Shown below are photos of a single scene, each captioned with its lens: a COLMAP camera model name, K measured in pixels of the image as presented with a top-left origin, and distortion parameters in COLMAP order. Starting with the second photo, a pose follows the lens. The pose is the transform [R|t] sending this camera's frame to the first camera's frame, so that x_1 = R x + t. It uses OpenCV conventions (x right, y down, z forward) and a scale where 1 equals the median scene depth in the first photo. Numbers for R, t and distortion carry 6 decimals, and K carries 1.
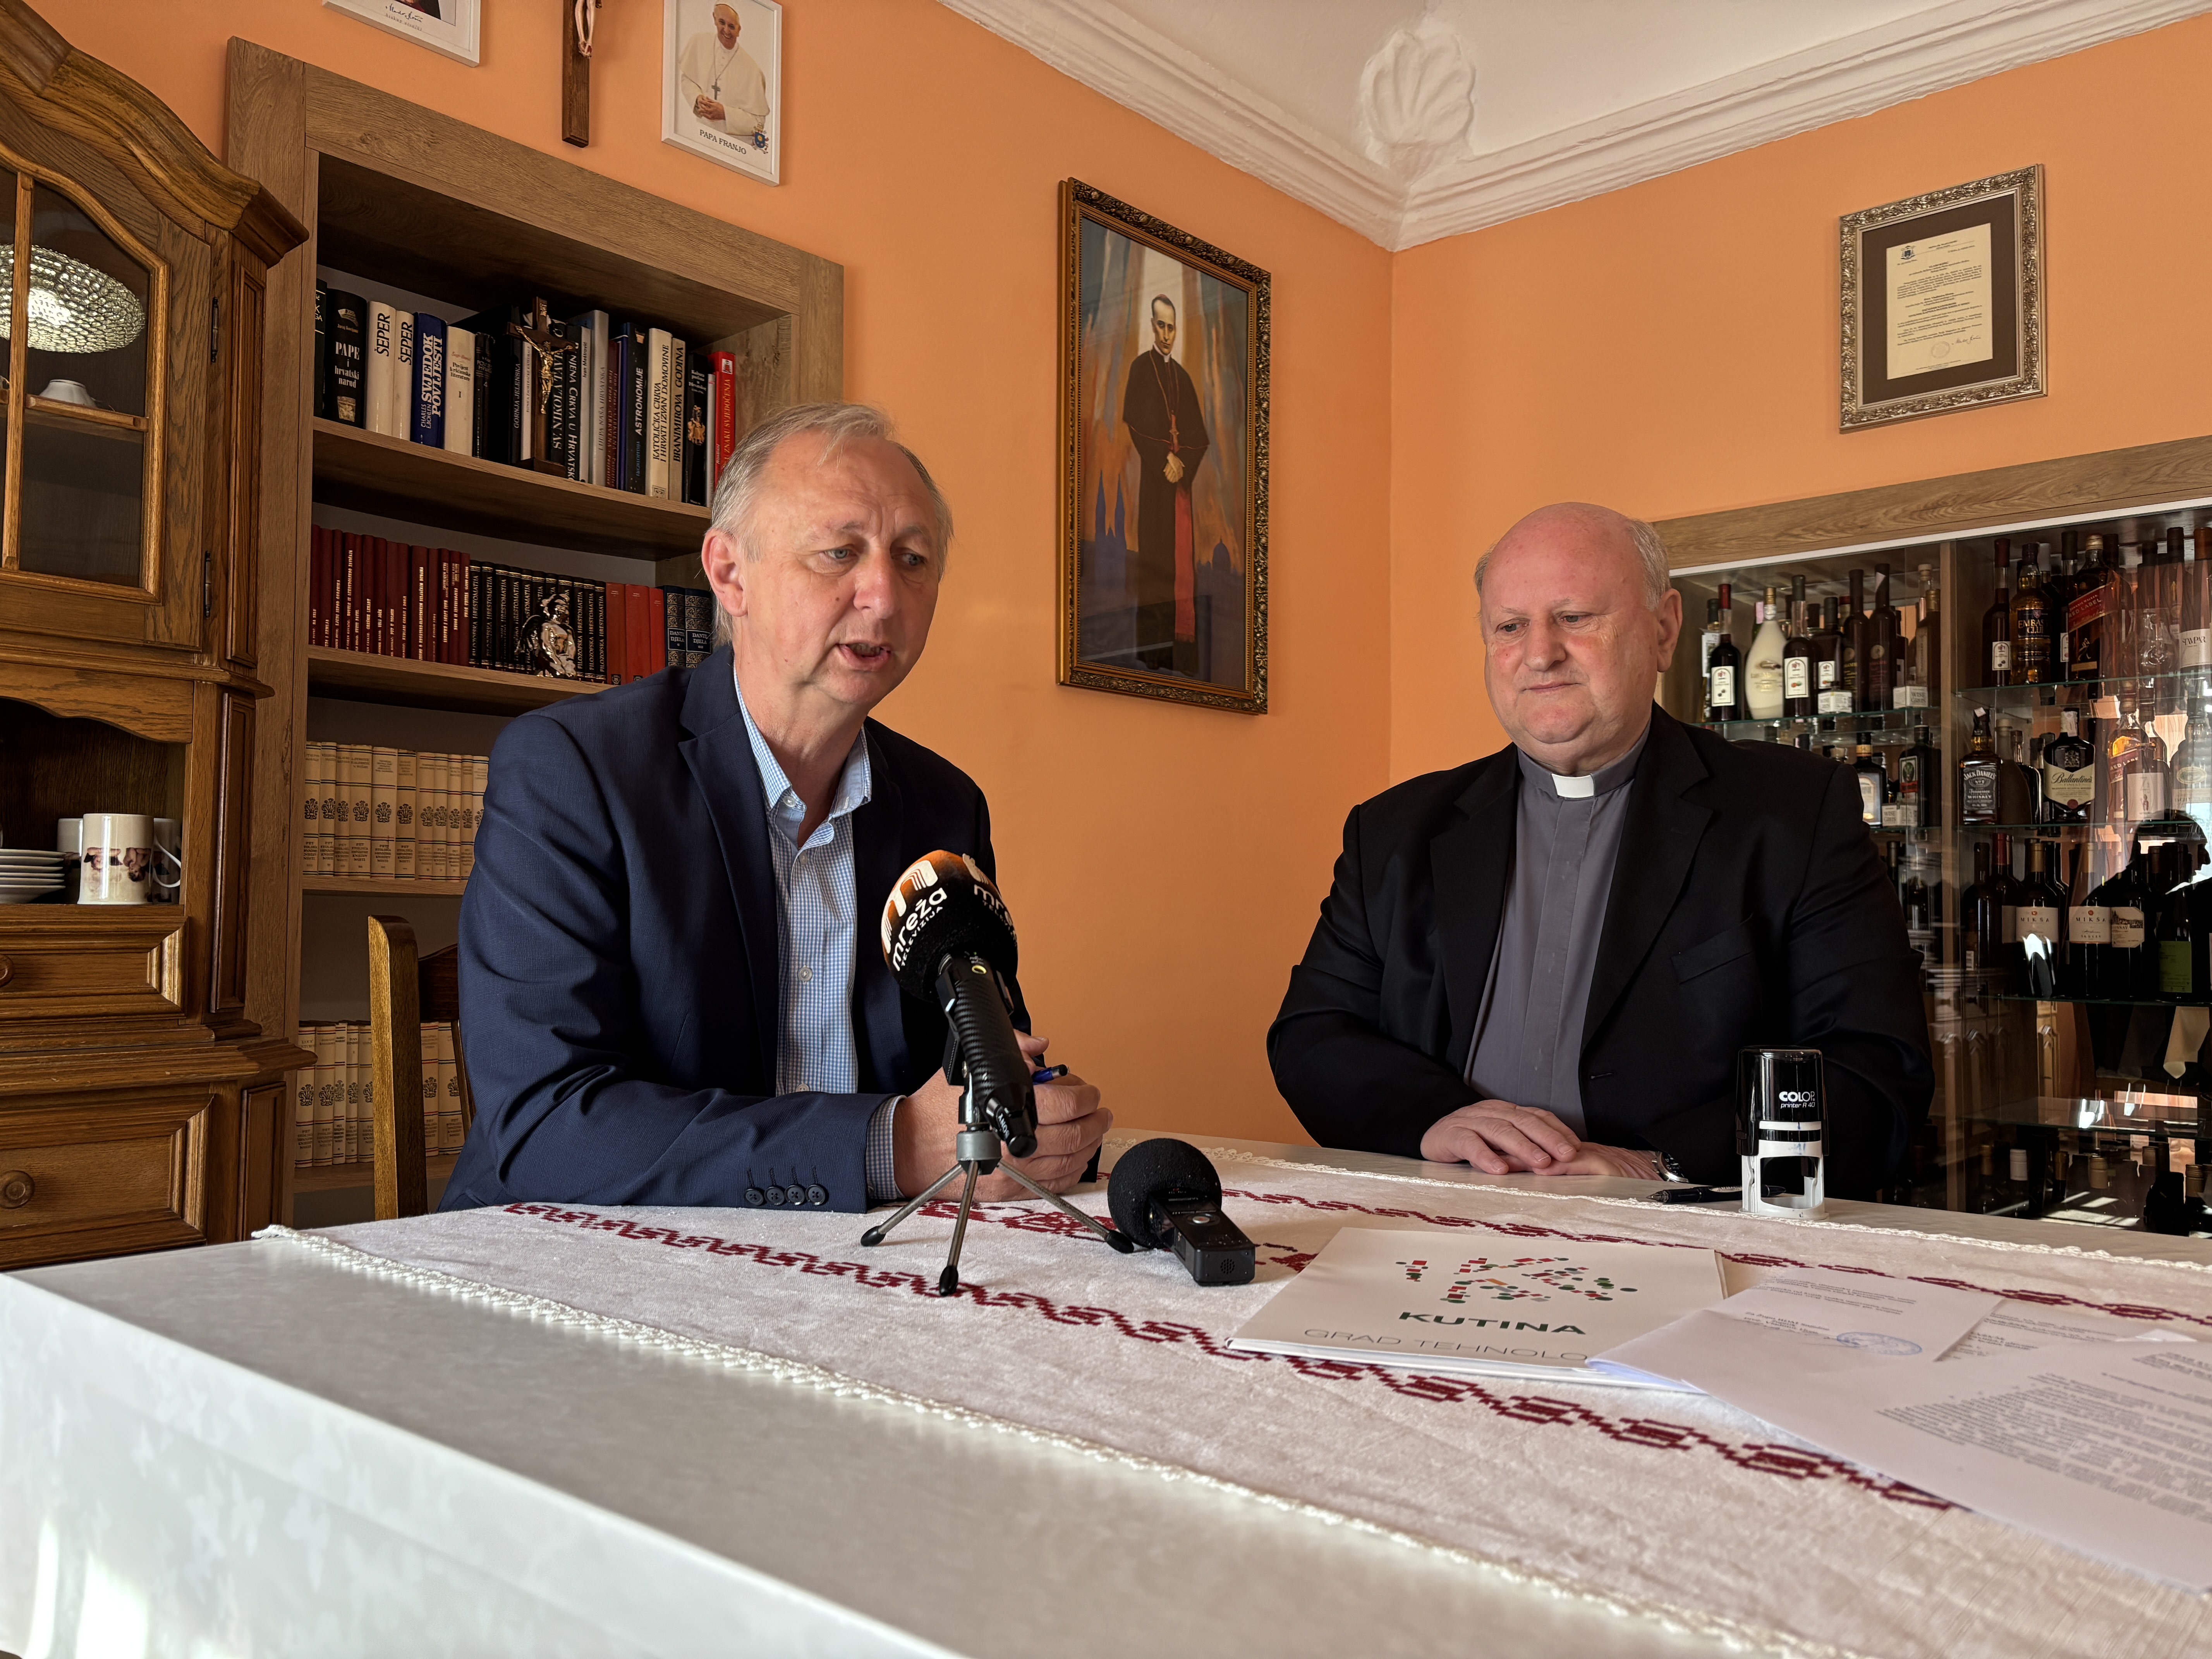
lens RADIAL K [[1701.2, 0, 1096.9], [0, 1701.2, 837.1], [0, 0, 1]] dist [0.062846, -0.046789]
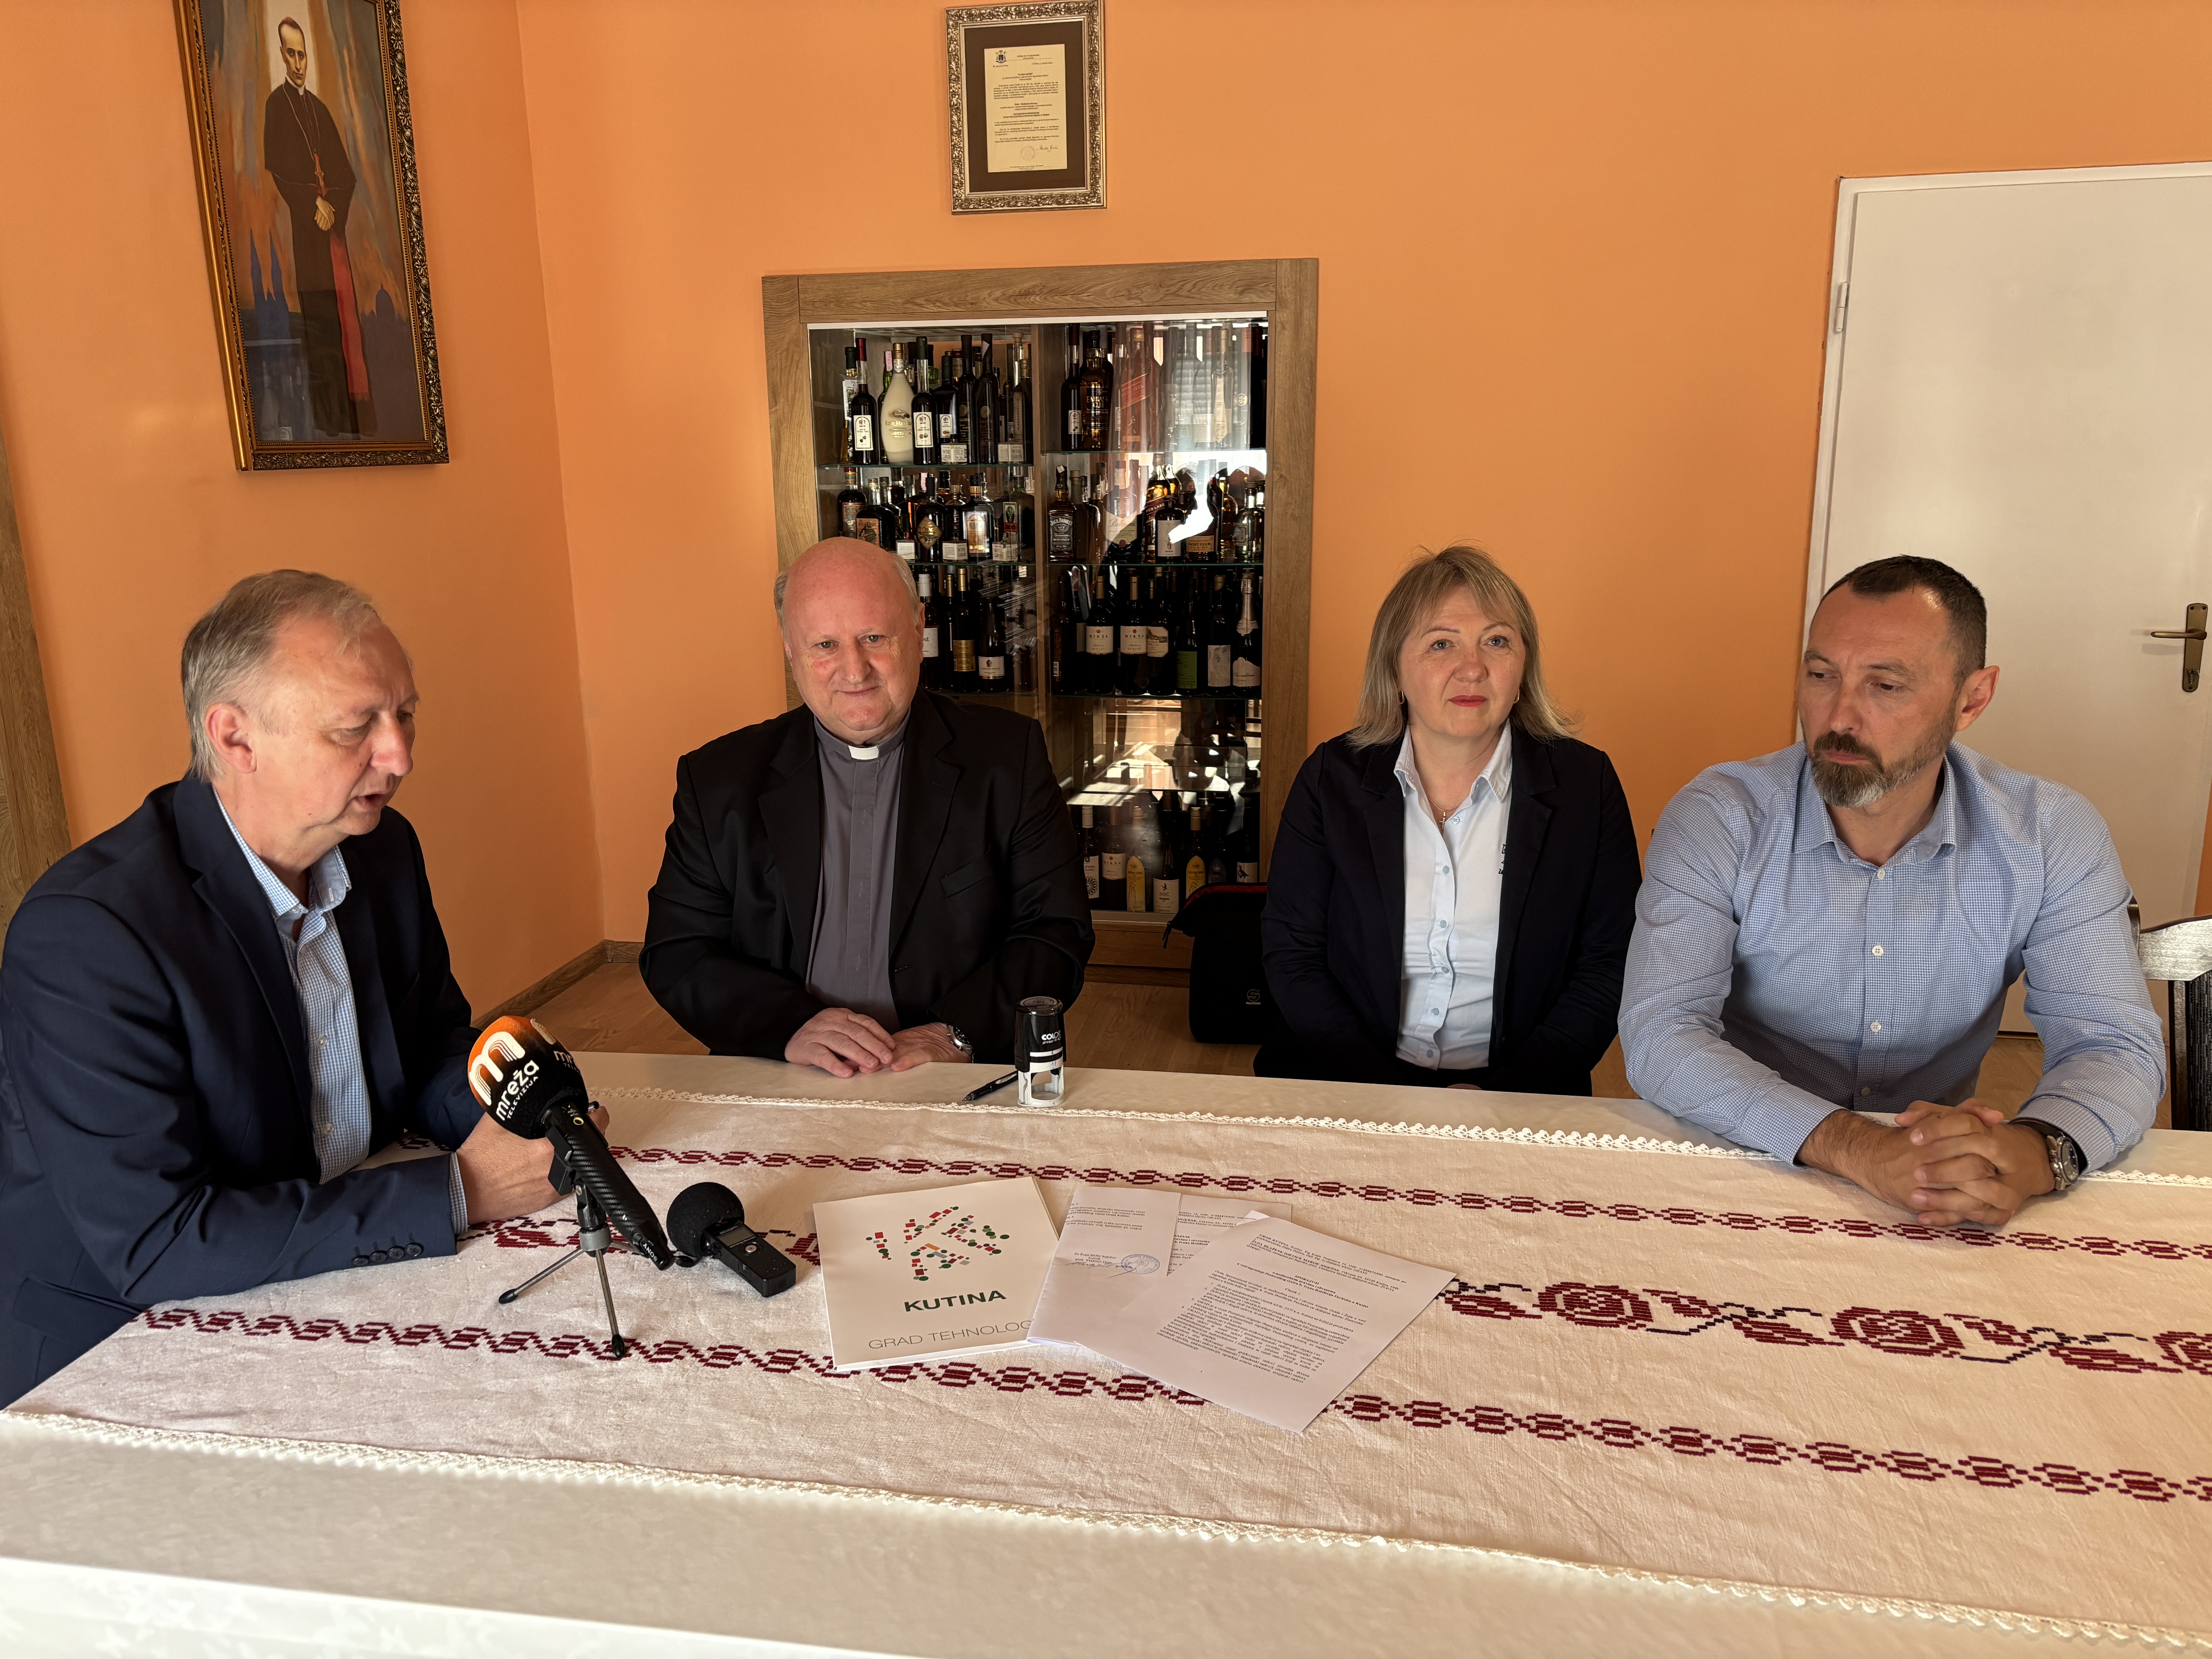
lens RADIAL K [[1702.1, 0, 1096.5], [0, 1702.1, 845.3], [0, 0, 1]] dist [0.037145, -0.018701]
pose [[0.861844, -0.143694, 0.486391, -0.142297], [-0.003048, 0.957540, 0.288286, -0.220809], [-0.507164, -0.249940, 0.824812, -0.139488]]
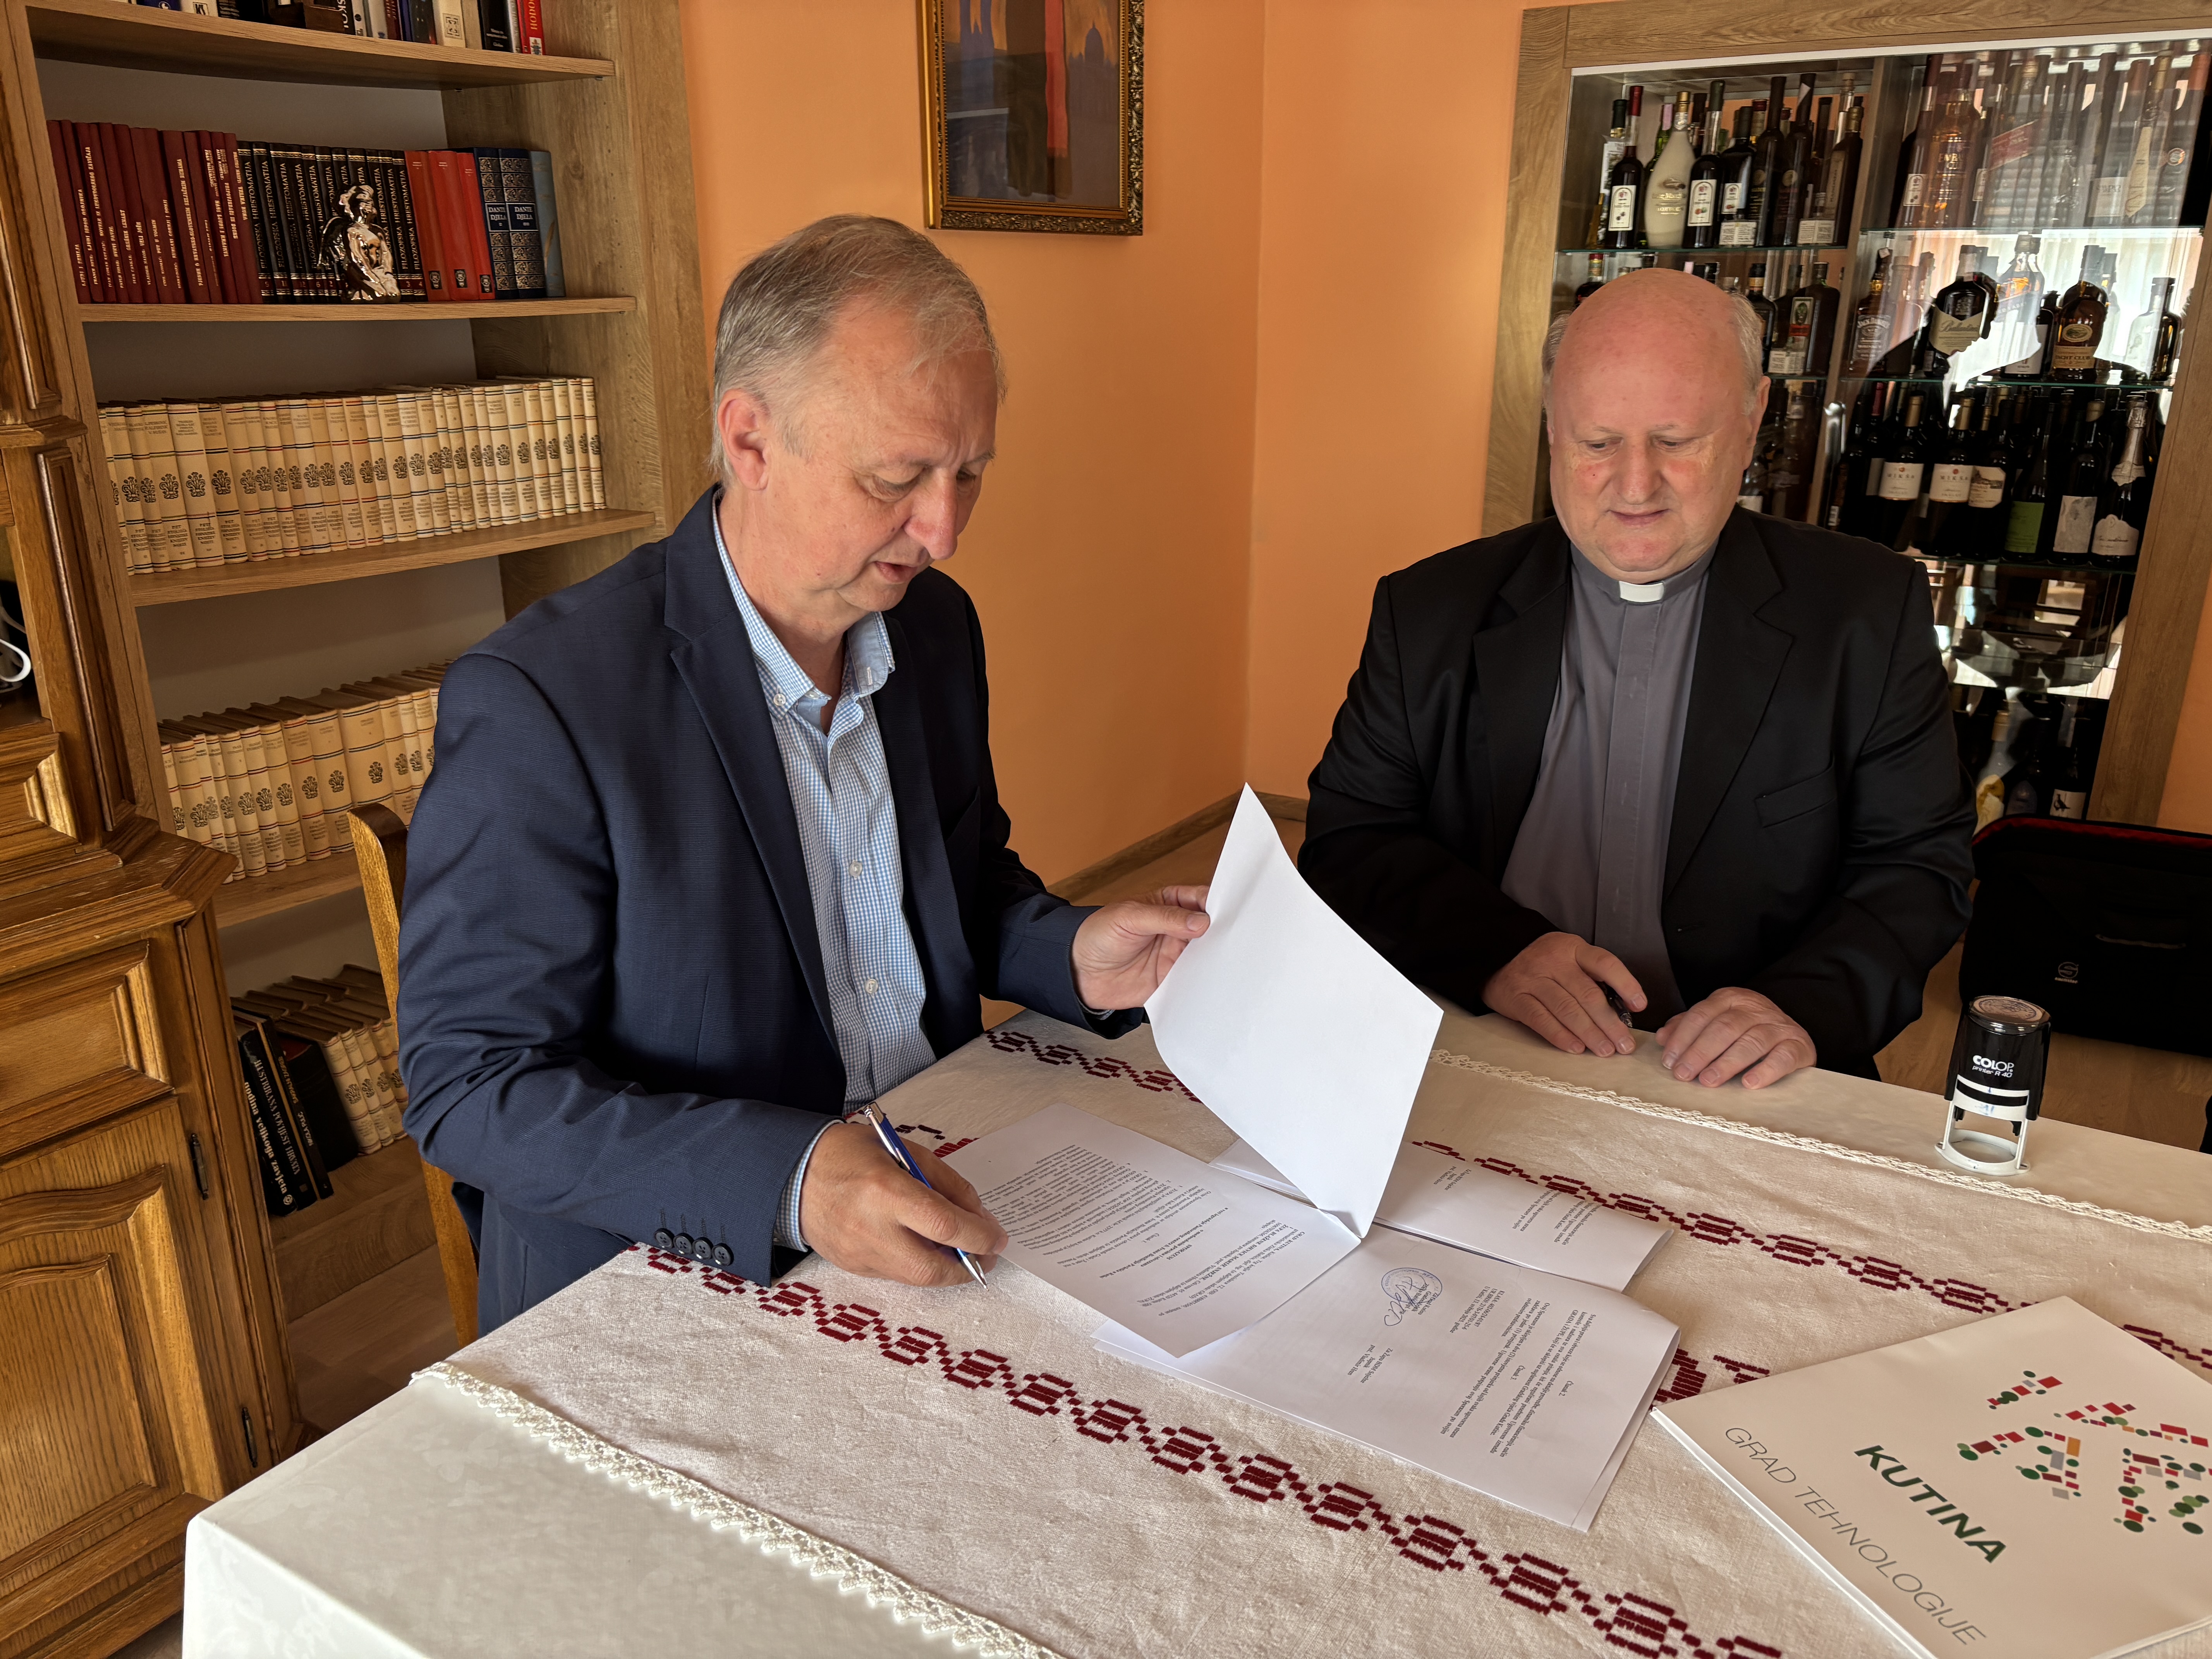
lens RADIAL K [[1709.0, 0, 1112.1], [0, 1709.0, 830.7], [0, 0, 1]] dist [0.047215, 0.002150]
pose [[0.986592, -0.055192, 0.153593, -0.106880], [-0.003307, 0.934132, 0.356912, -0.152081], [-0.163175, -0.352635, 0.921424, 0.079910]]
